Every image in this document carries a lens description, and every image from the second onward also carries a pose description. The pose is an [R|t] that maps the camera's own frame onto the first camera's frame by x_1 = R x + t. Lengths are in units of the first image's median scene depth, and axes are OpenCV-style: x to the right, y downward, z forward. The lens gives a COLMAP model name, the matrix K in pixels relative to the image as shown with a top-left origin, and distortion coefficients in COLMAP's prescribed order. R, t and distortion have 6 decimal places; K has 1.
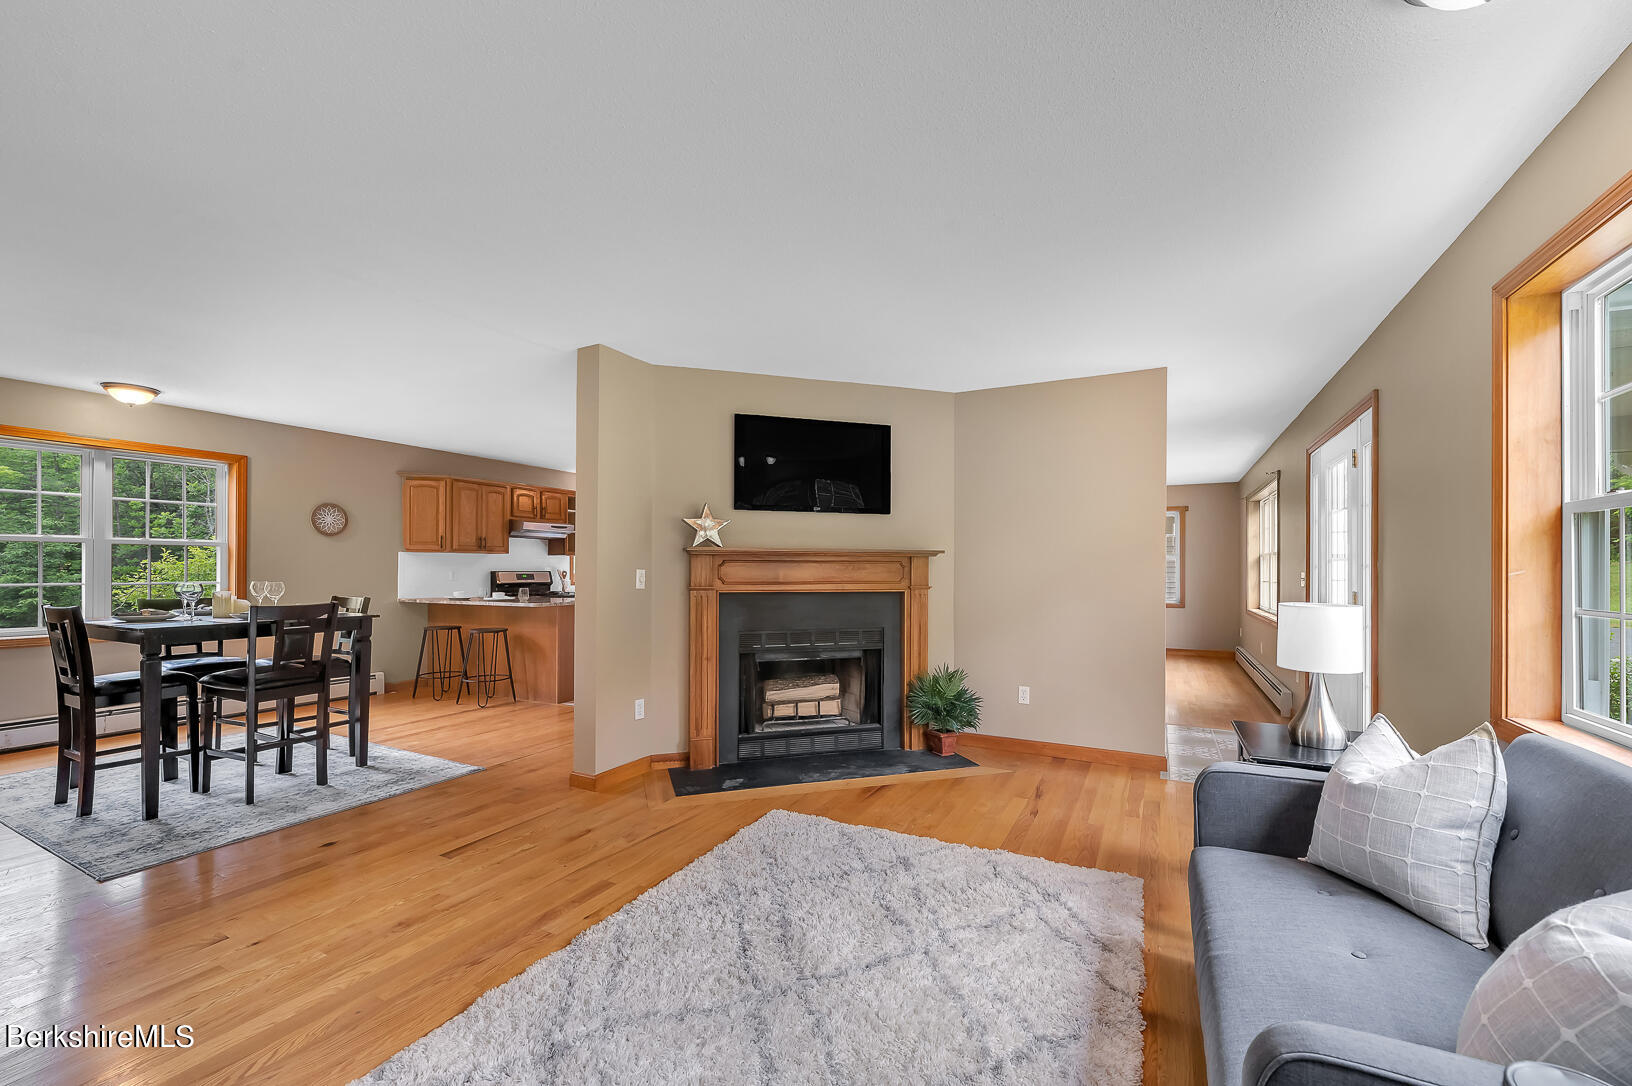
lens RADIAL K [[656.5, 0, 812.6], [0, 656.5, 555.9], [0, 0, 1]] dist [0.000768, -0.000368]
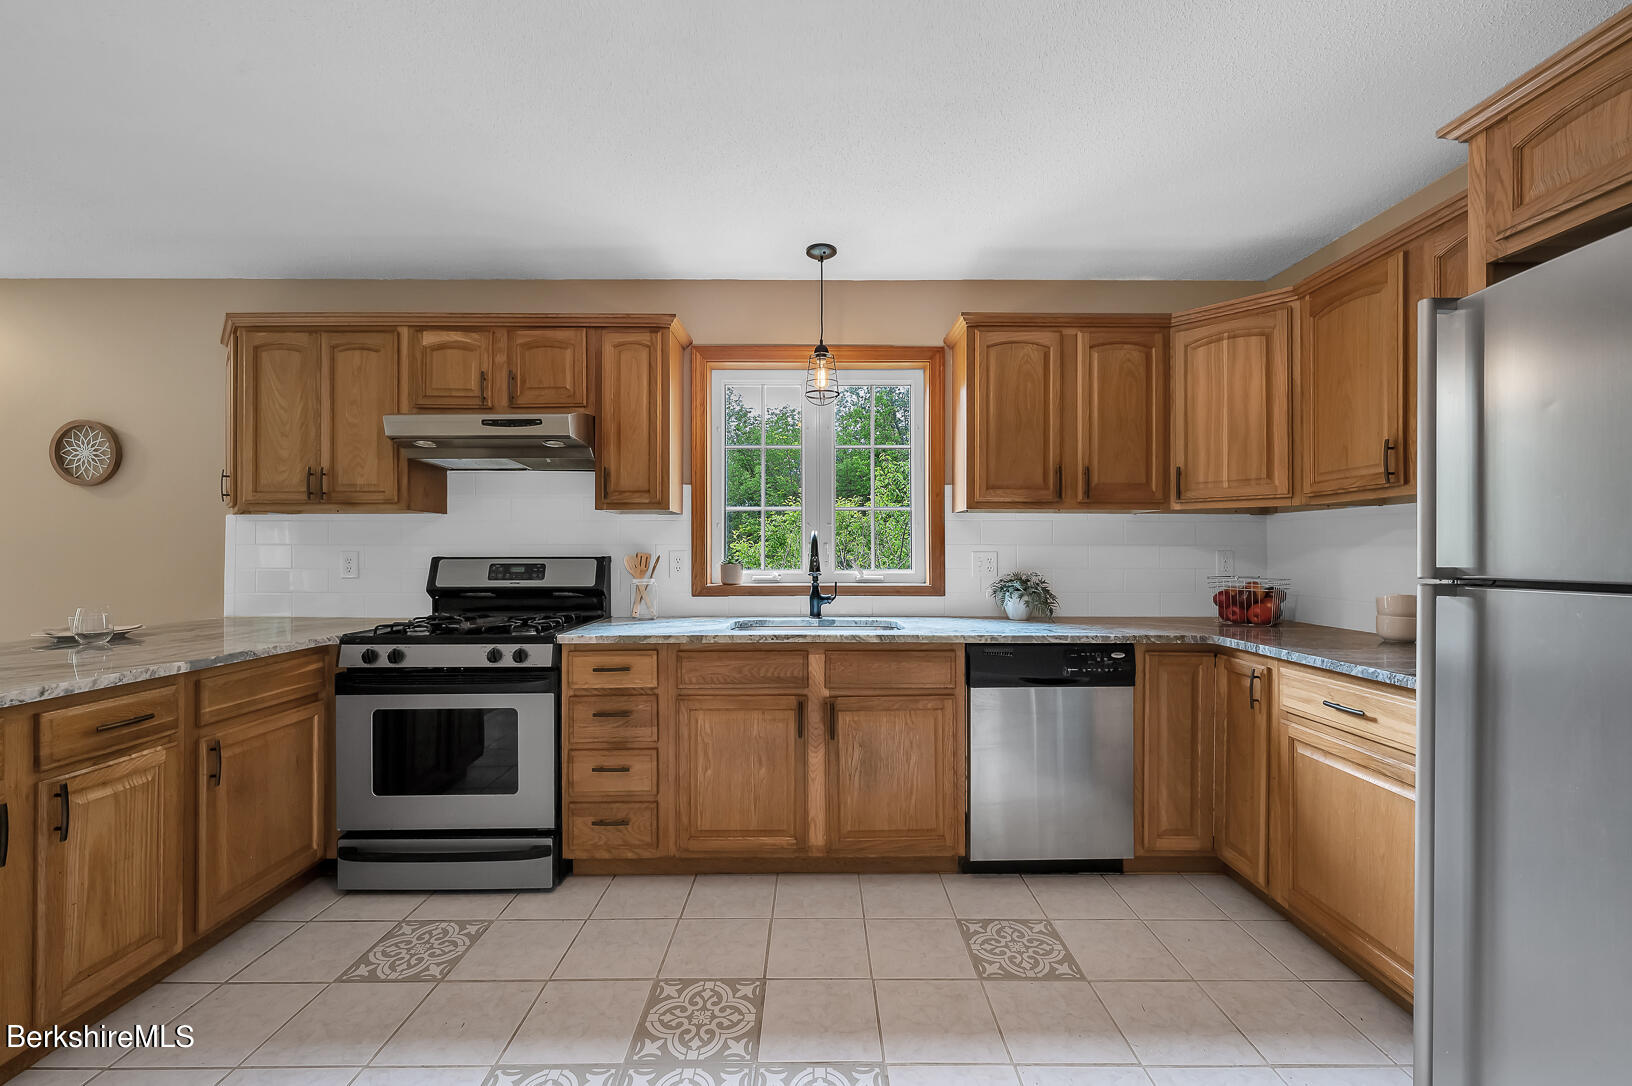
lens RADIAL K [[654.1, 0, 814.3], [0, 654.1, 550.7], [0, 0, 1]] dist [-0.001123, 0.000039]
pose [[0.475270, 0.001004, -0.879839, -0.034998], [0.019729, 0.999736, 0.011797, 0.022895], [0.879619, -0.022965, 0.475125, 1.199274]]
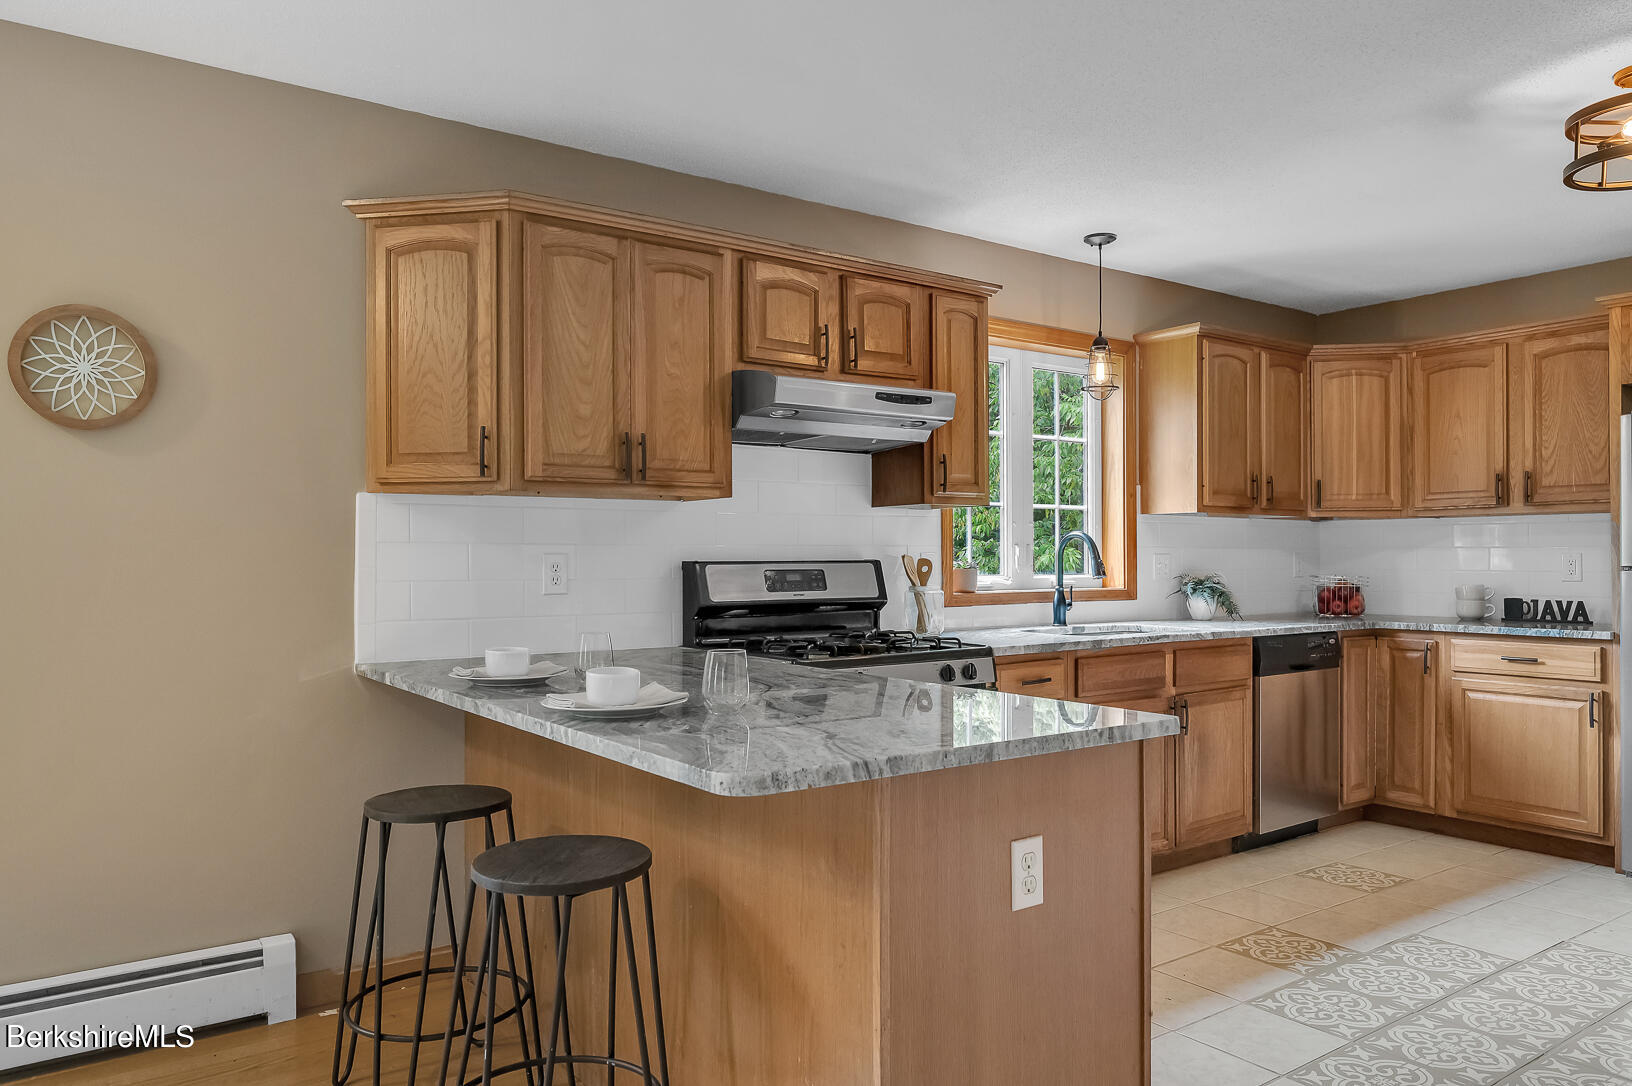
lens RADIAL K [[1109.3, 0, 814.4], [0, 1109.3, 566.4], [0, 0, 1]] dist [-0.002898, -0.000141]
pose [[0.893965, 0.003426, -0.448124, -0.261968], [0.011124, 0.999493, 0.029833, 0.013801], [0.447999, -0.031654, 0.893473, 0.701252]]
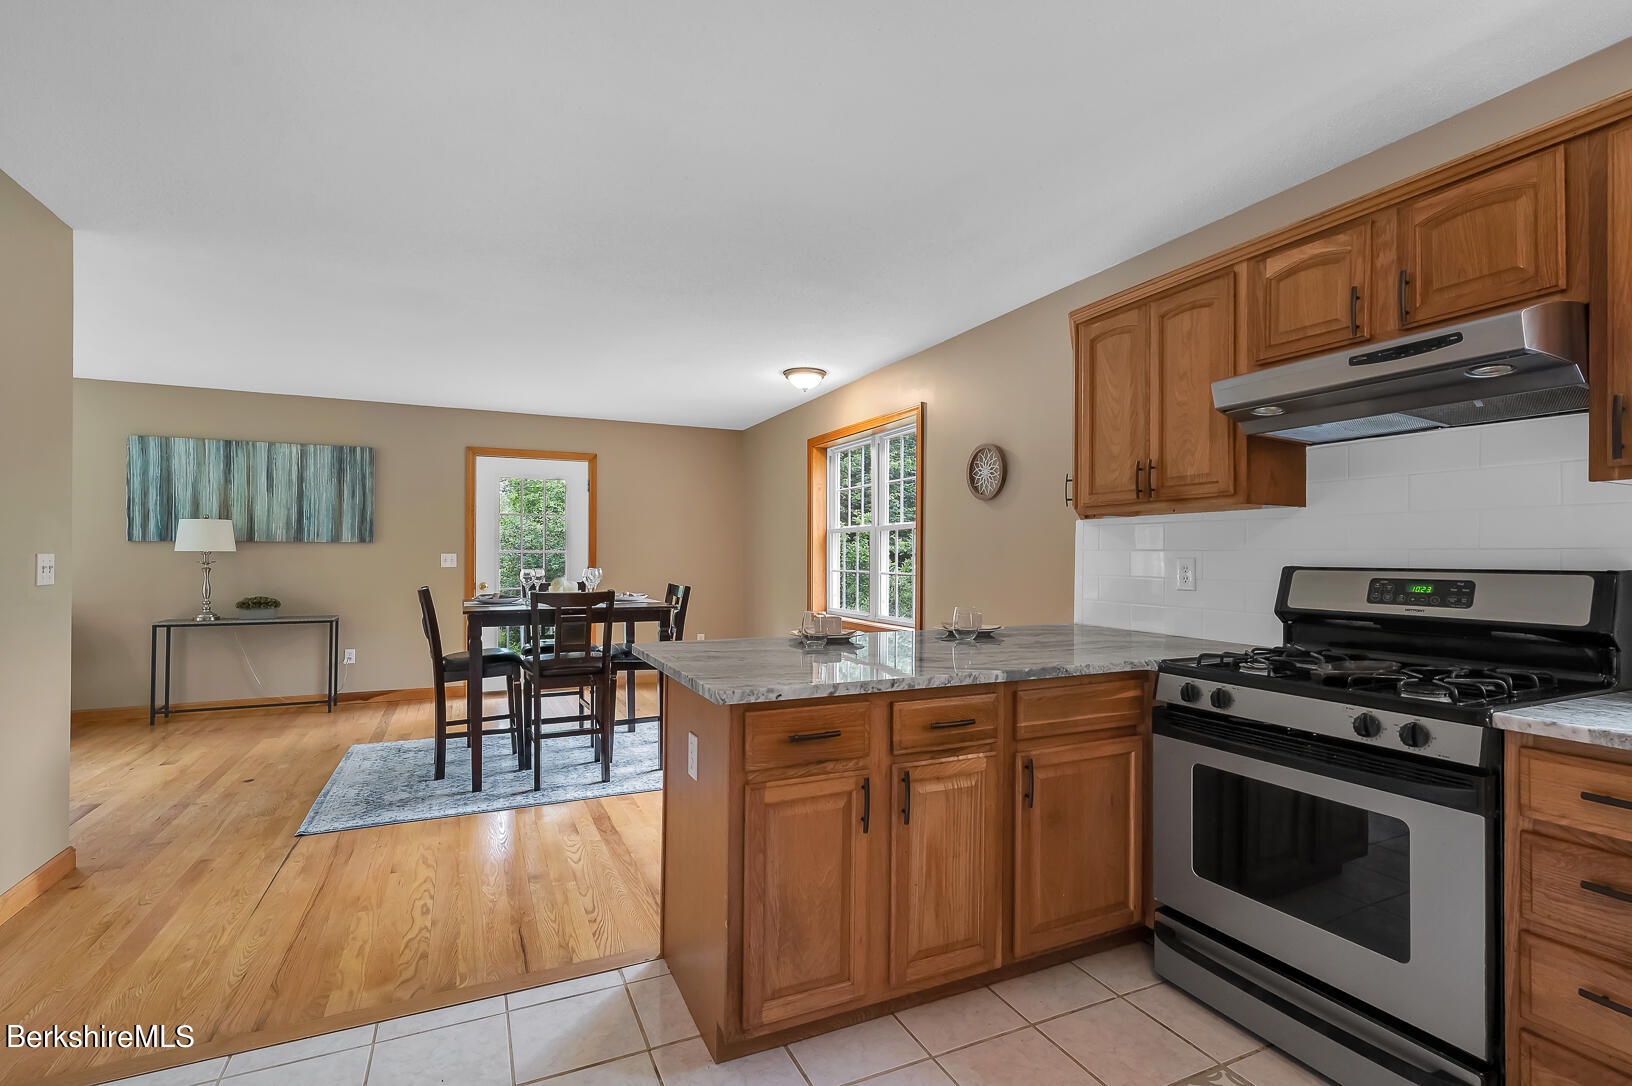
lens RADIAL K [[738.0, 0, 806.6], [0, 738.0, 550.4], [0, 0, 1]] dist [-0.002682, 0.000182]
pose [[-0.606494, -0.008347, -0.795044, -0.118436], [0.013499, 0.999693, -0.020793, 0.023835], [0.794973, -0.023343, -0.606195, 1.216448]]
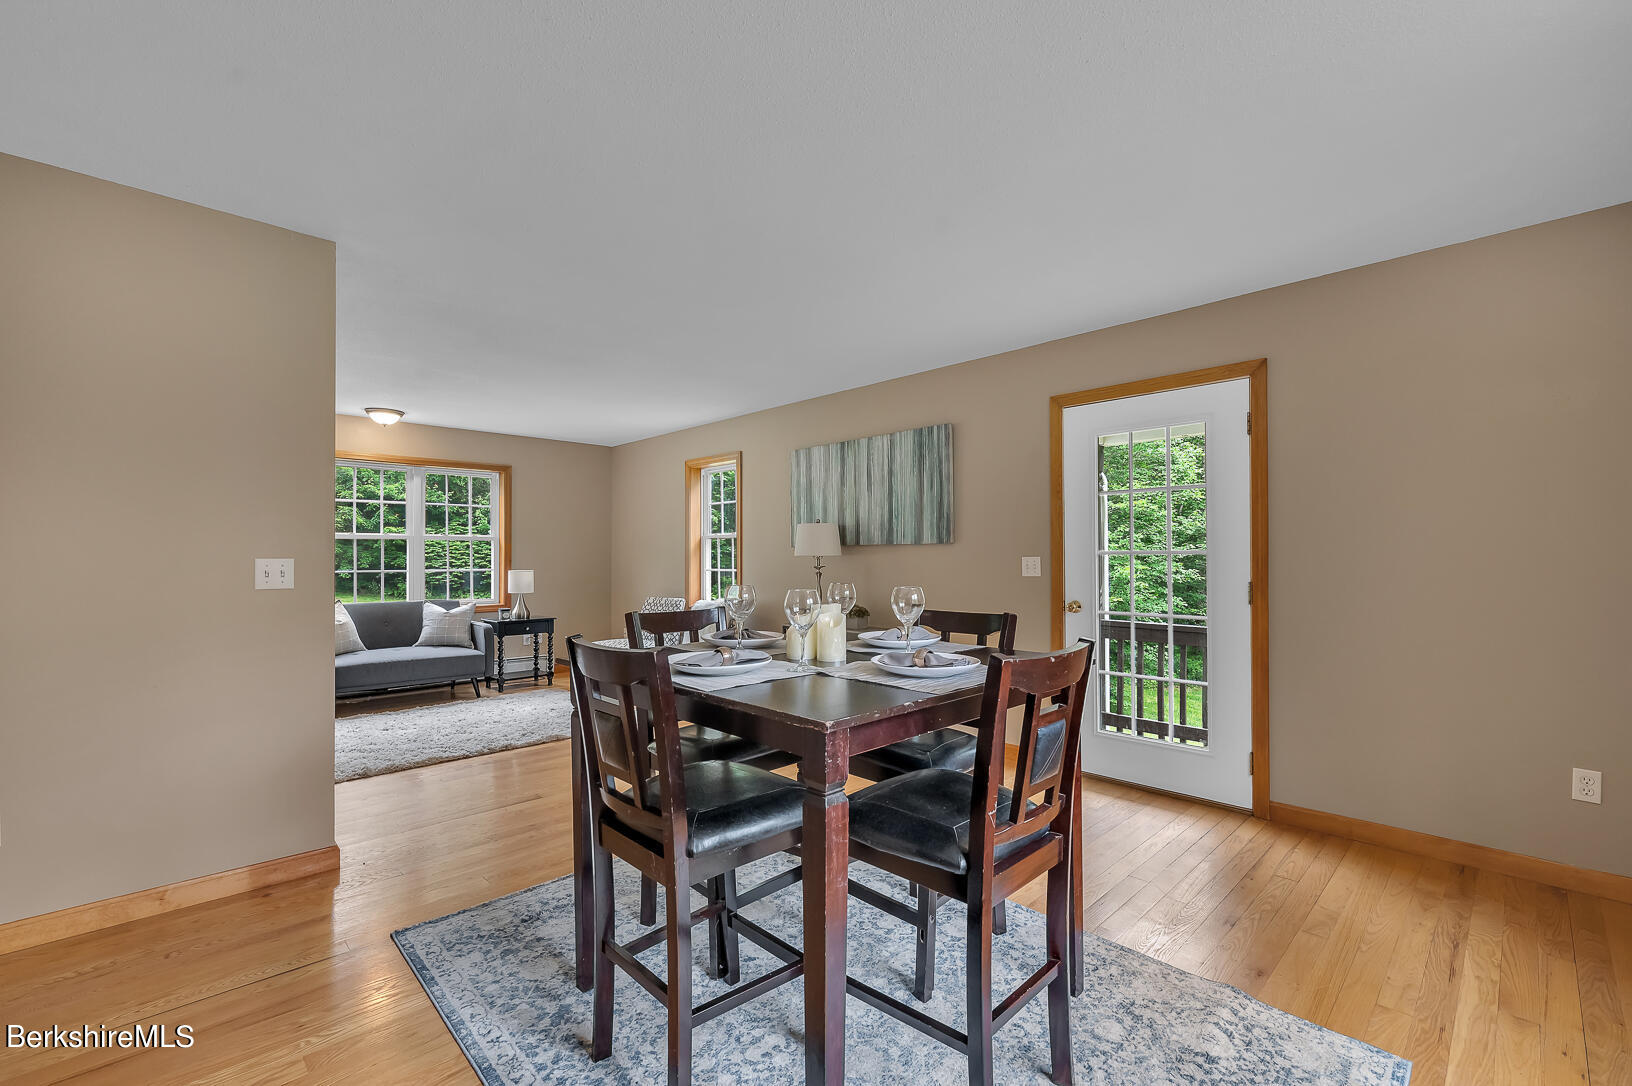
lens RADIAL K [[687.3, 0, 816.0], [0, 687.3, 543.0], [0, 0, 1]] dist [-0.002190, -0.000140]
pose [[-0.949212, 0.005514, 0.314588, -0.629478], [-0.008802, 0.998990, -0.044067, 0.018386], [-0.314514, -0.044598, -0.948205, 0.903897]]
